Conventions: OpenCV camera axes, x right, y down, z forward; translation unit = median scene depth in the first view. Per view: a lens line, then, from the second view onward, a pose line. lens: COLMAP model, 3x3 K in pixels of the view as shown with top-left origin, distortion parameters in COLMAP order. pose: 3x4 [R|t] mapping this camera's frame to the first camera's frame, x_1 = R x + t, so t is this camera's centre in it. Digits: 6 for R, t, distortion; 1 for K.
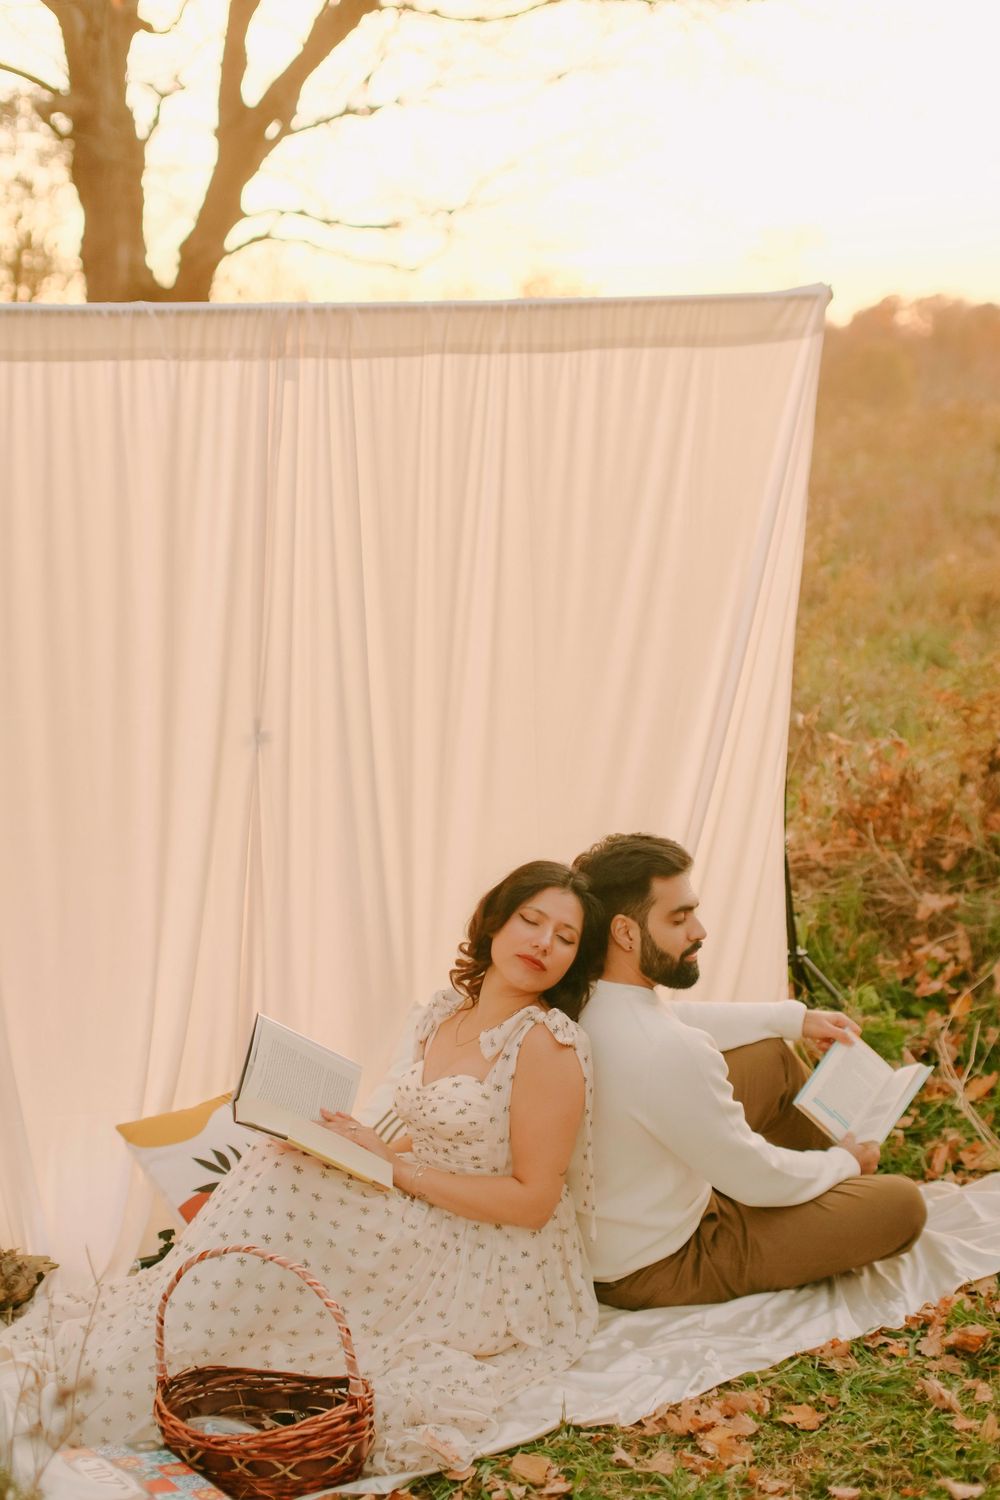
lens RADIAL K [[2141.2, 0, 500.0], [0, 2141.2, 750.0], [0, 0, 1]] dist [-0.155467, 0.011755]
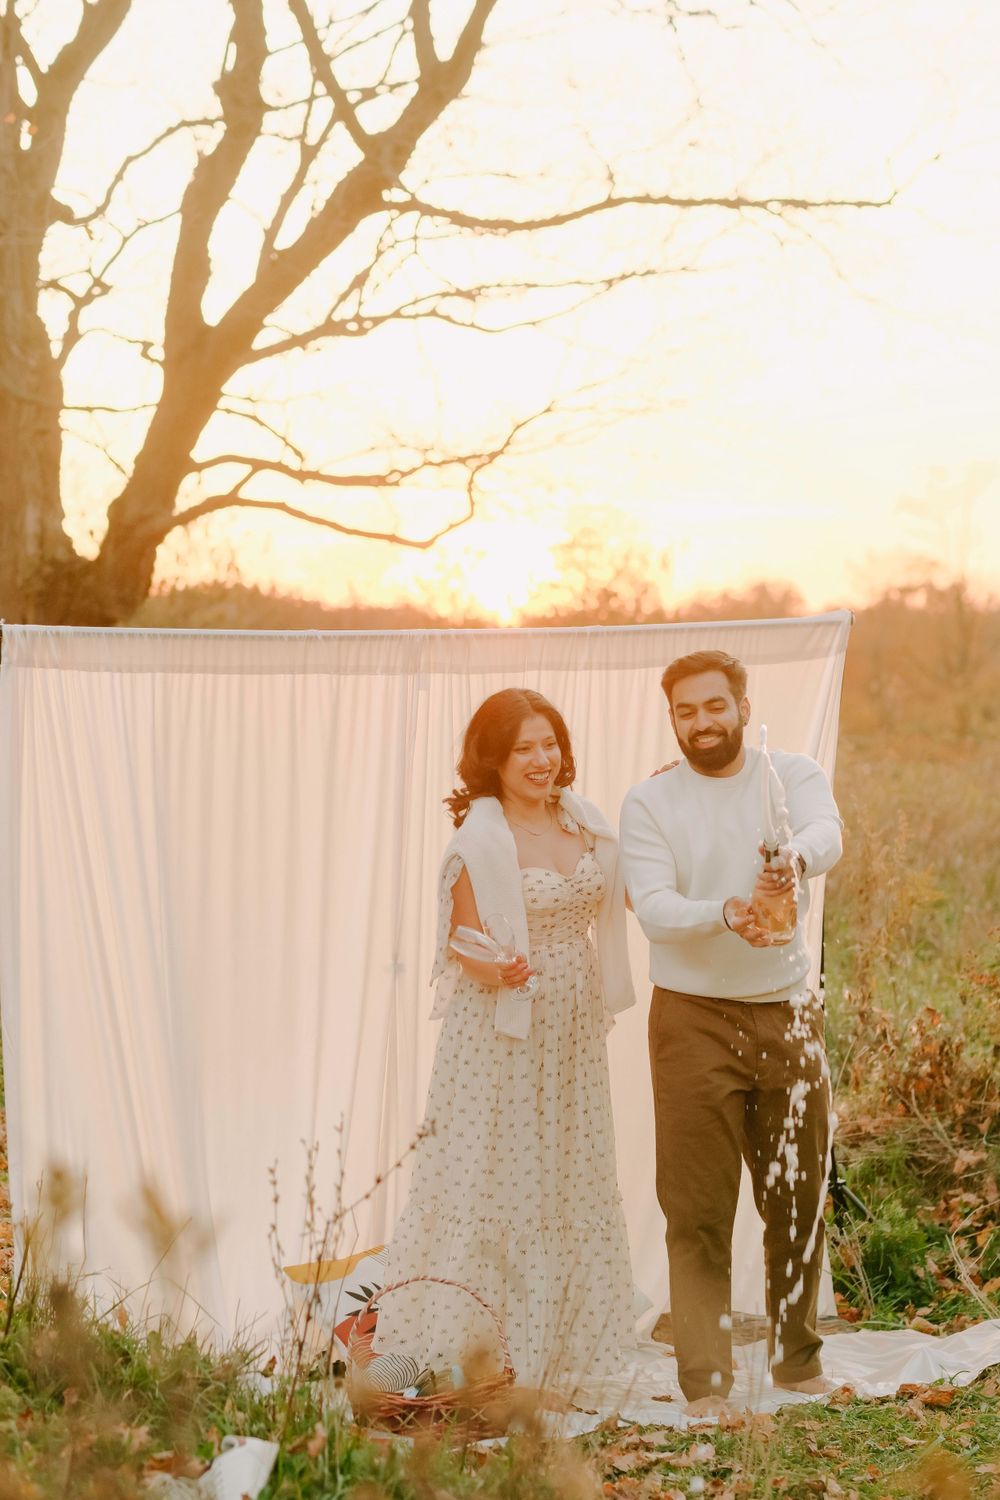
lens RADIAL K [[3518.4, 0, 500.0], [0, 3518.4, 750.0], [0, 0, 1]] dist [0.013740, 0.119245]
pose [[0.999991, 0.003484, -0.002588, -0.039716], [-0.003838, 0.988316, -0.152367, 0.160739], [0.002026, 0.152376, 0.988321, -0.948230]]
